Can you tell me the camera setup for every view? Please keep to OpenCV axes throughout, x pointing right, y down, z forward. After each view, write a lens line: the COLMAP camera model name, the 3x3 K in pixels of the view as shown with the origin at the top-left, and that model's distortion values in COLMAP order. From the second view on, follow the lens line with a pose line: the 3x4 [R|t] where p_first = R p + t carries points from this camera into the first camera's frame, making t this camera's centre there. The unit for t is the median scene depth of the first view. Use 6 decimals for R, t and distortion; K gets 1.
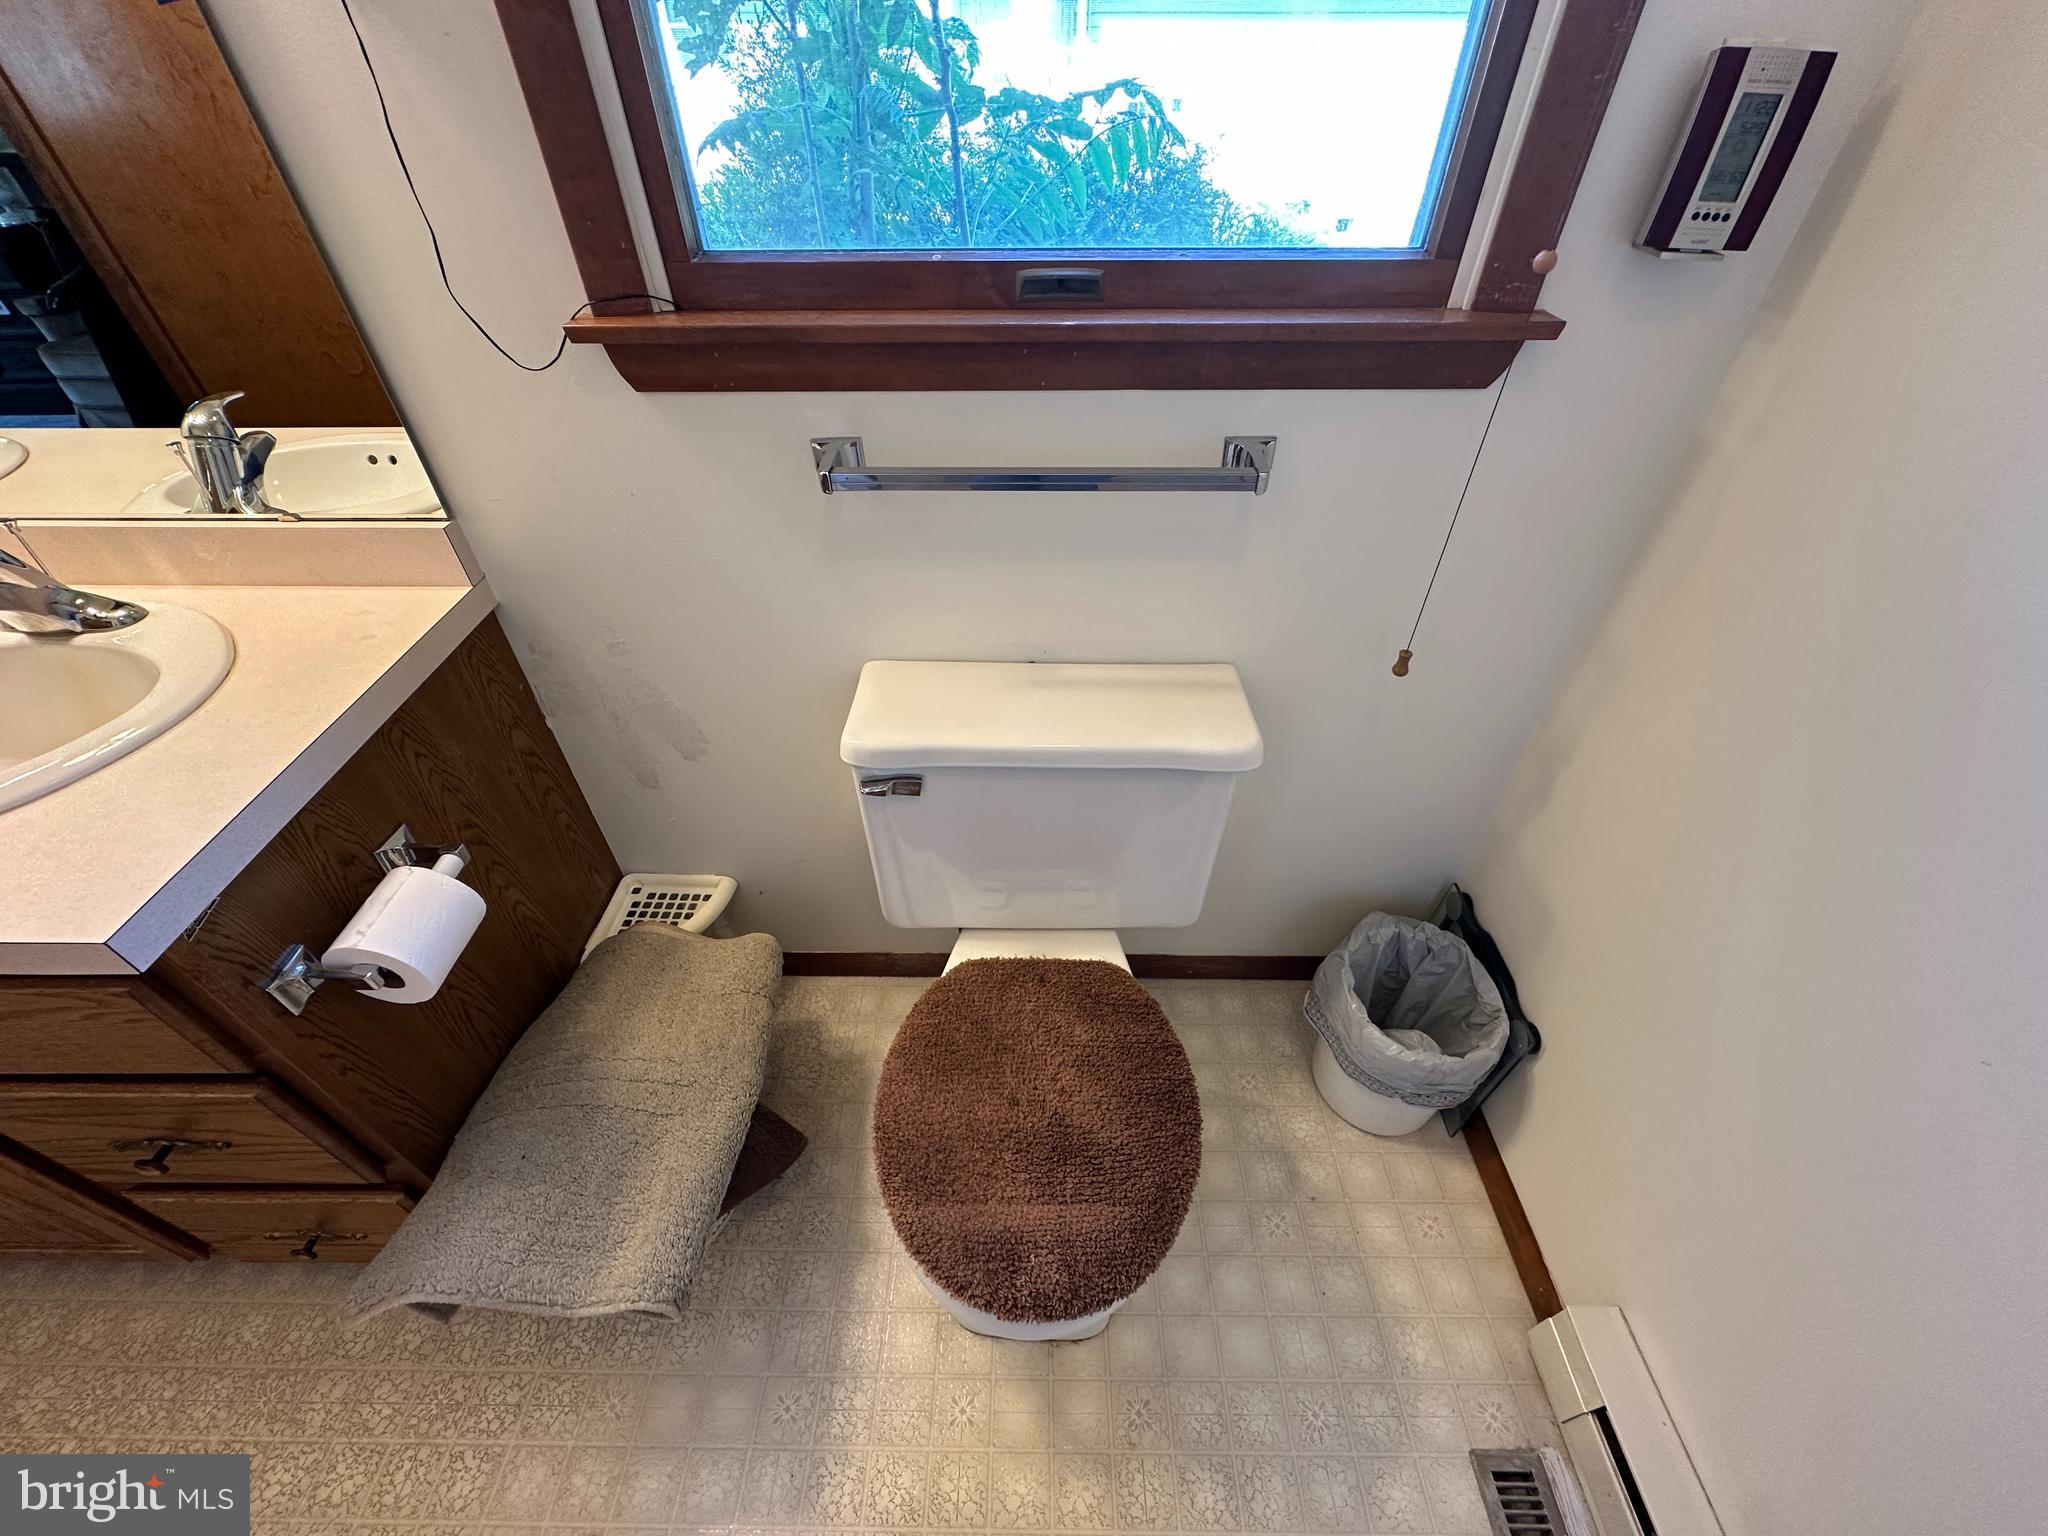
lens RADIAL K [[813.5, 0, 1016.9], [0, 813.5, 760.5], [0, 0, 1]] dist [-0.000323, 0.000257]
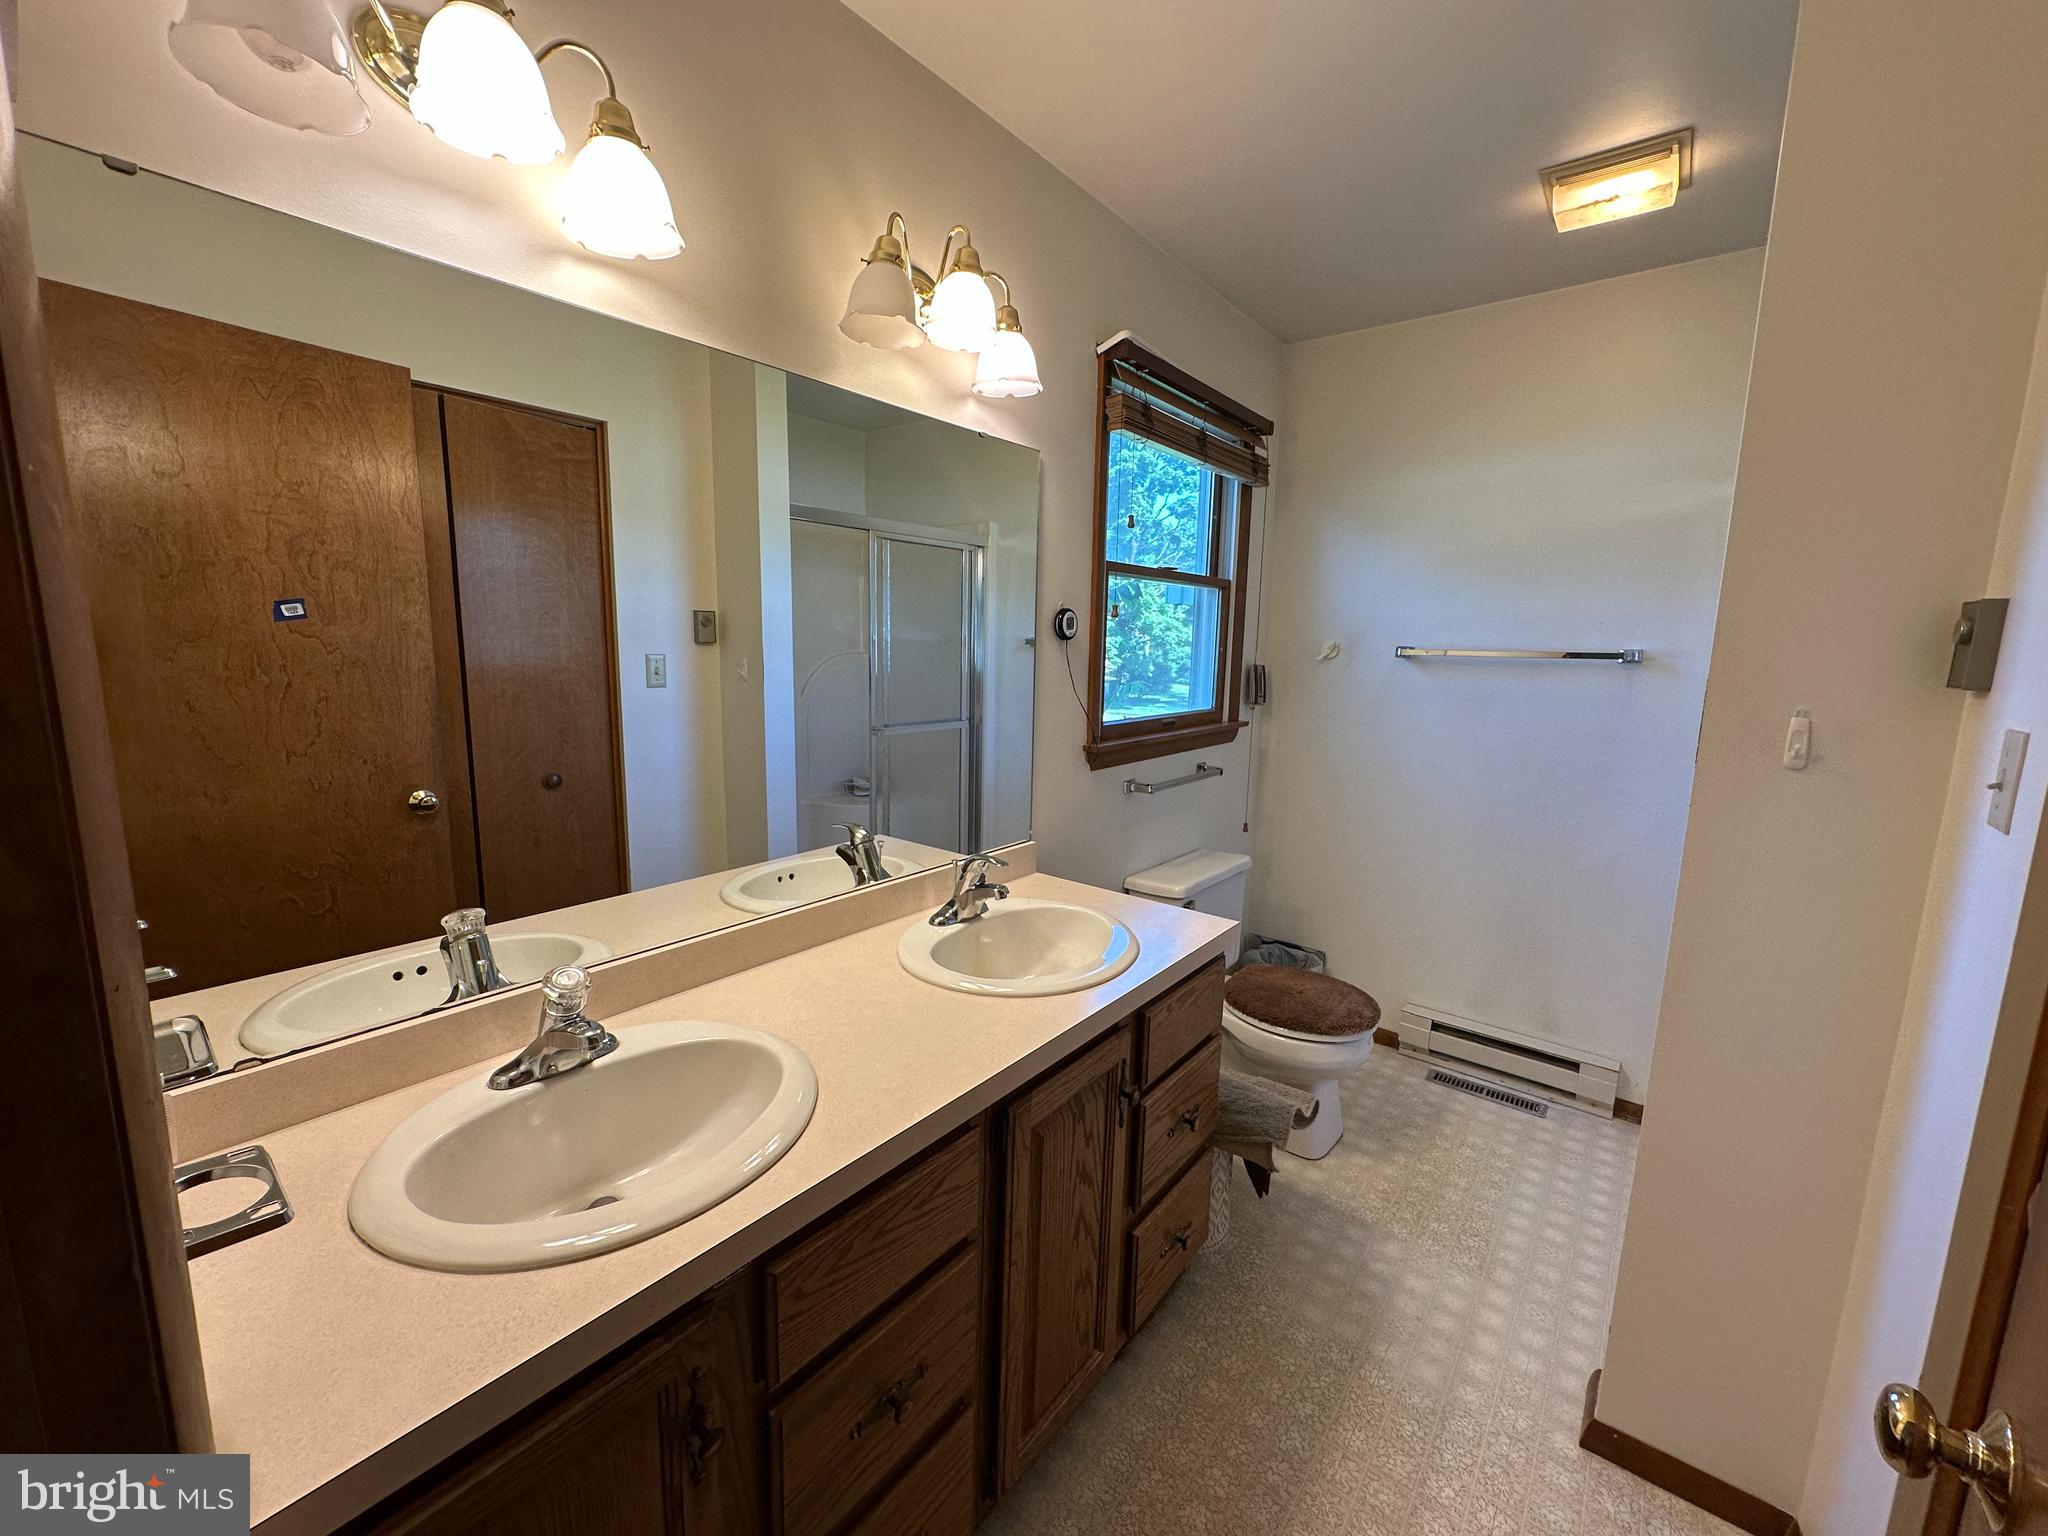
lens RADIAL K [[813.5, 0, 1023.4], [0, 813.5, 766.9], [0, 0, 1]] dist [-0.000323, 0.000257]
pose [[0.613929, -0.097688, 0.783293, -2.468955], [0.504600, 0.811655, -0.294271, 0.174551], [-0.607017, 0.575911, 0.547591, -0.251706]]
